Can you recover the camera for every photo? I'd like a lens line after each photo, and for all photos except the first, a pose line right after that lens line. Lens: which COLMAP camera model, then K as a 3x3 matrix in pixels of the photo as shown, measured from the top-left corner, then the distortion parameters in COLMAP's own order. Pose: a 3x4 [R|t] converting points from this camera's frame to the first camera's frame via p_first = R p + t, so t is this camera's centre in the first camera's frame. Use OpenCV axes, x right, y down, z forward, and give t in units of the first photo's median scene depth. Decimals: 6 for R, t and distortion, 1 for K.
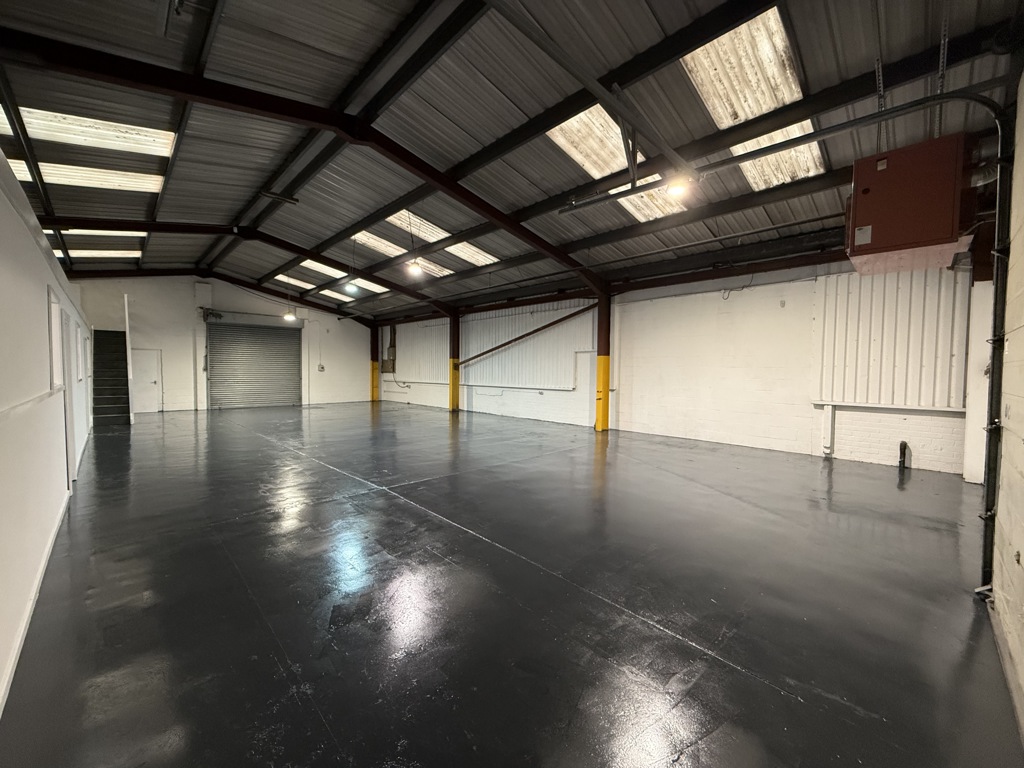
lens RADIAL K [[407.5, 0, 511.1], [0, 407.5, 384.5], [0, 0, 1]] dist [0.002642, -0.000026]
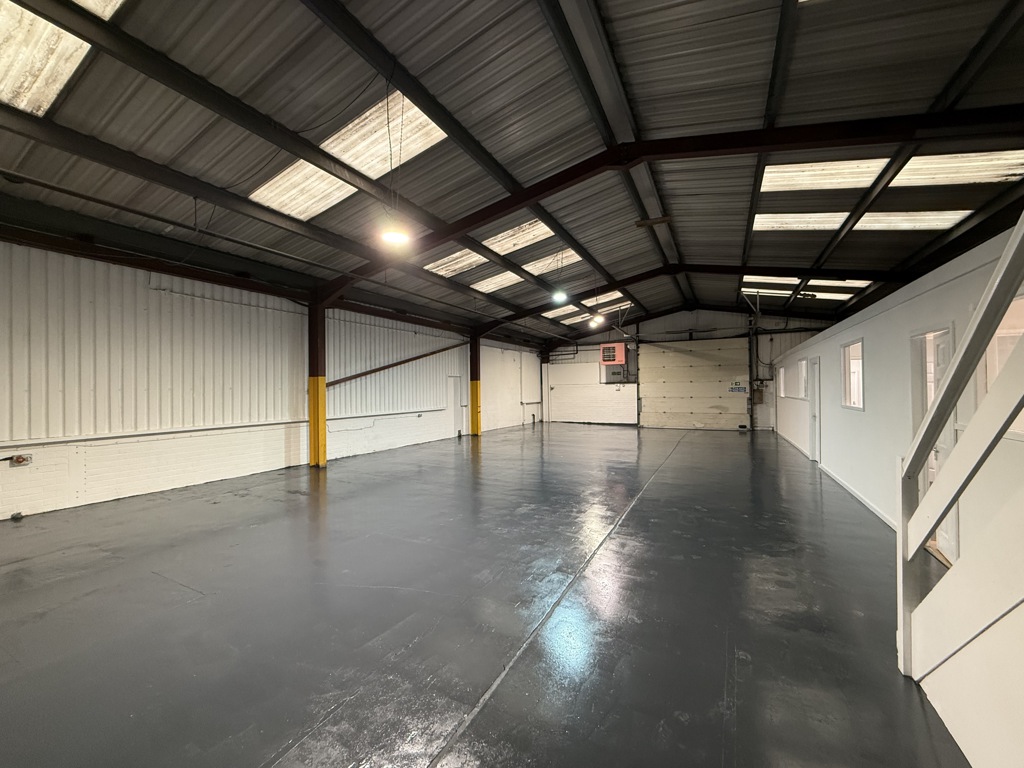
lens RADIAL K [[407.5, 0, 511.1], [0, 407.5, 384.5], [0, 0, 1]] dist [0.002642, -0.000026]
pose [[-0.310881, -0.007280, 0.950421, -0.933234], [0.029840, 0.999403, 0.017415, -0.064824], [-0.949980, 0.033774, -0.310478, 1.093648]]
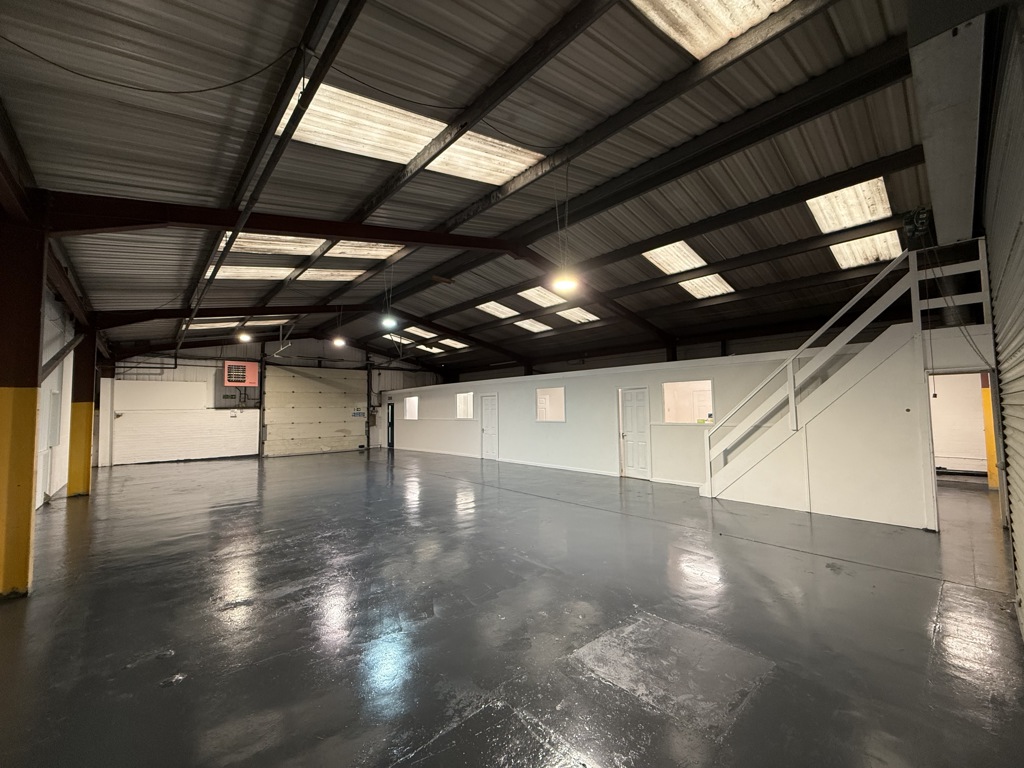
lens RADIAL K [[407.5, 0, 511.1], [0, 407.5, 384.5], [0, 0, 1]] dist [0.002642, -0.000026]
pose [[-0.999397, -0.003028, 0.034588, -0.540949], [-0.004183, 0.999435, -0.033362, -0.067336], [-0.034468, -0.033486, -0.998845, 1.489181]]
